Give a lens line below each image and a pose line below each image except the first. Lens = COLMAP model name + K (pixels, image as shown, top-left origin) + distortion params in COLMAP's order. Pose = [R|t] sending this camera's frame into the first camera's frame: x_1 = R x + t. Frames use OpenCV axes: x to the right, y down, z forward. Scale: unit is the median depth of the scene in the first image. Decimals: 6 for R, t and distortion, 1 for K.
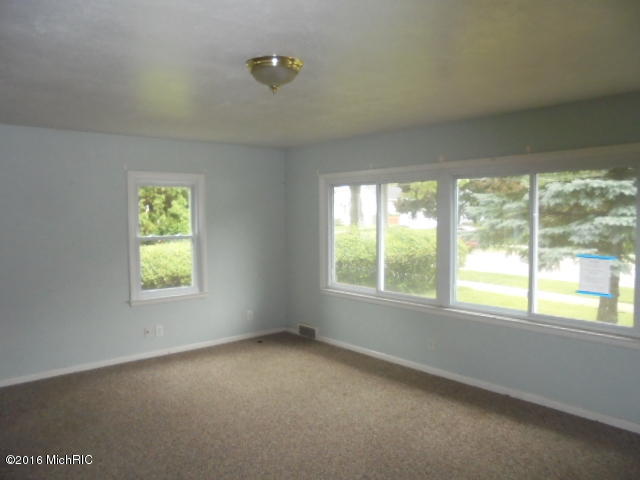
lens RADIAL K [[482.4, 0, 317.1], [0, 482.4, 238.2], [0, 0, 1]] dist [-0.132167, 0.112031]
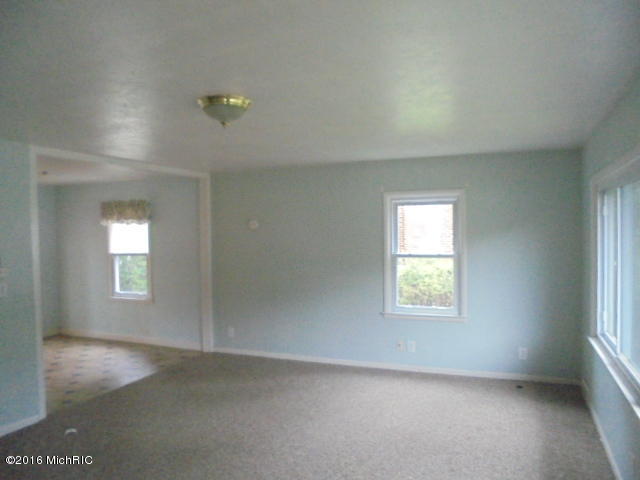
lens RADIAL K [[482.4, 0, 317.1], [0, 482.4, 238.2], [0, 0, 1]] dist [-0.132167, 0.112031]
pose [[0.467447, 0.024133, -0.883692, 0.496813], [-0.041274, 0.999133, 0.005453, -0.035790], [0.883057, 0.033924, 0.468037, 0.352066]]
